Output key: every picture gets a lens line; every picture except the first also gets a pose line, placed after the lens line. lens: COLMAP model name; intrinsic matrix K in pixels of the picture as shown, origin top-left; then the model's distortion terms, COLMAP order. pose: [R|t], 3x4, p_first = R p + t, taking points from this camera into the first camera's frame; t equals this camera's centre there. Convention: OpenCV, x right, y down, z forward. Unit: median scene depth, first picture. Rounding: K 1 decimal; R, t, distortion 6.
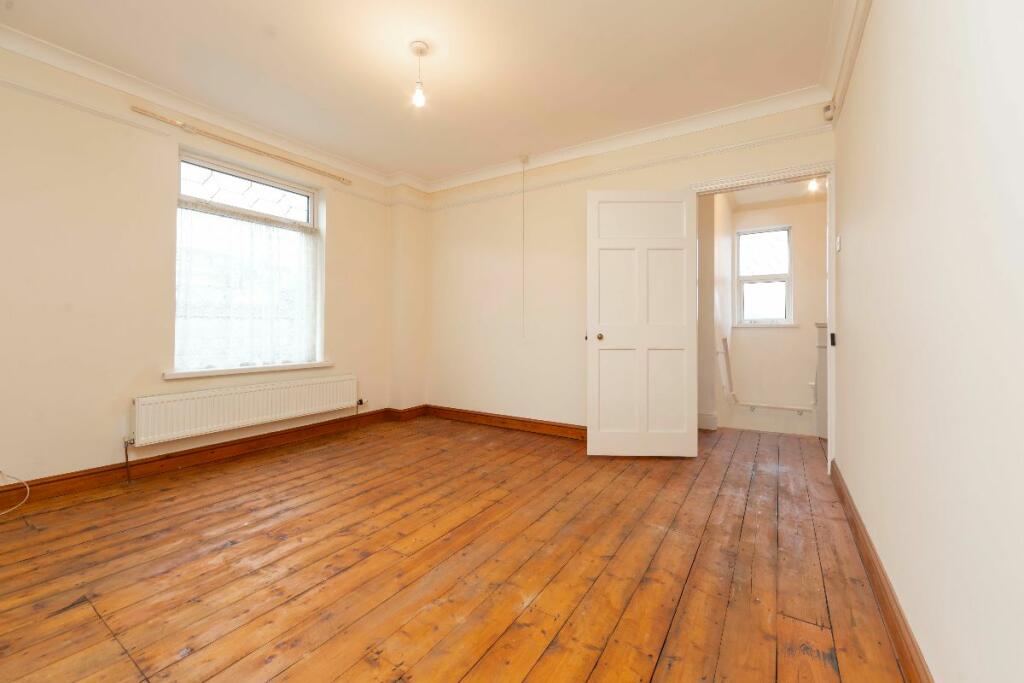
lens RADIAL K [[410.3, 0, 510.4], [0, 410.3, 324.4], [0, 0, 1]] dist [-0.003925, 0.000767]
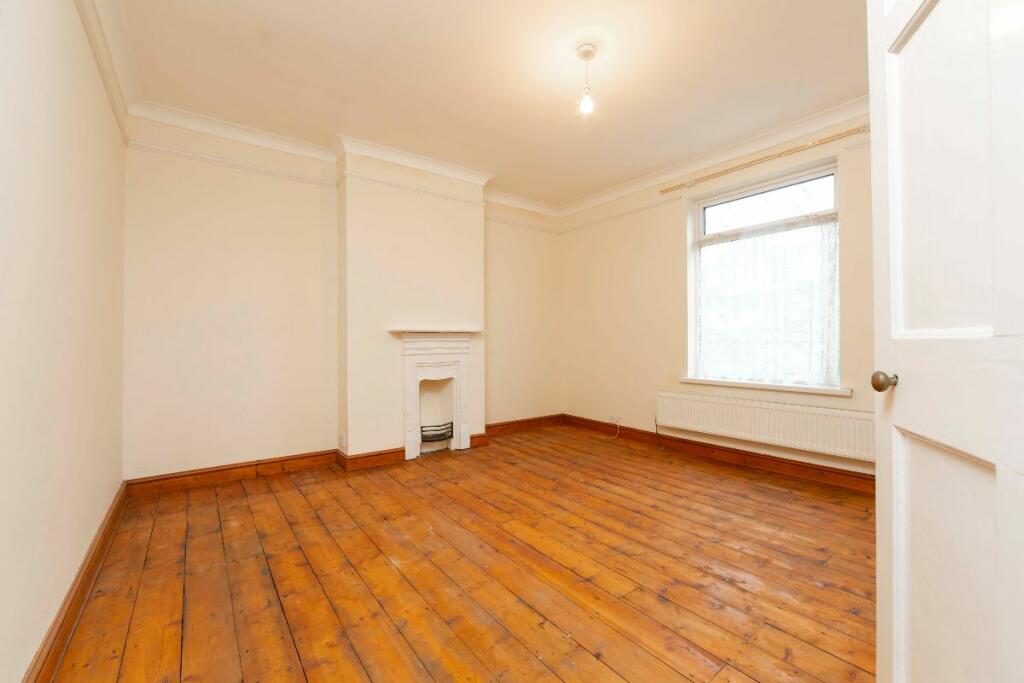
lens RADIAL K [[410.3, 0, 519.2], [0, 410.3, 342.9], [0, 0, 1]] dist [-0.003925, 0.000767]
pose [[-0.312769, 0.004679, -0.949818, 0.715738], [0.009520, 0.999953, 0.001791, -0.000604], [0.949781, -0.008482, -0.312799, 1.126790]]
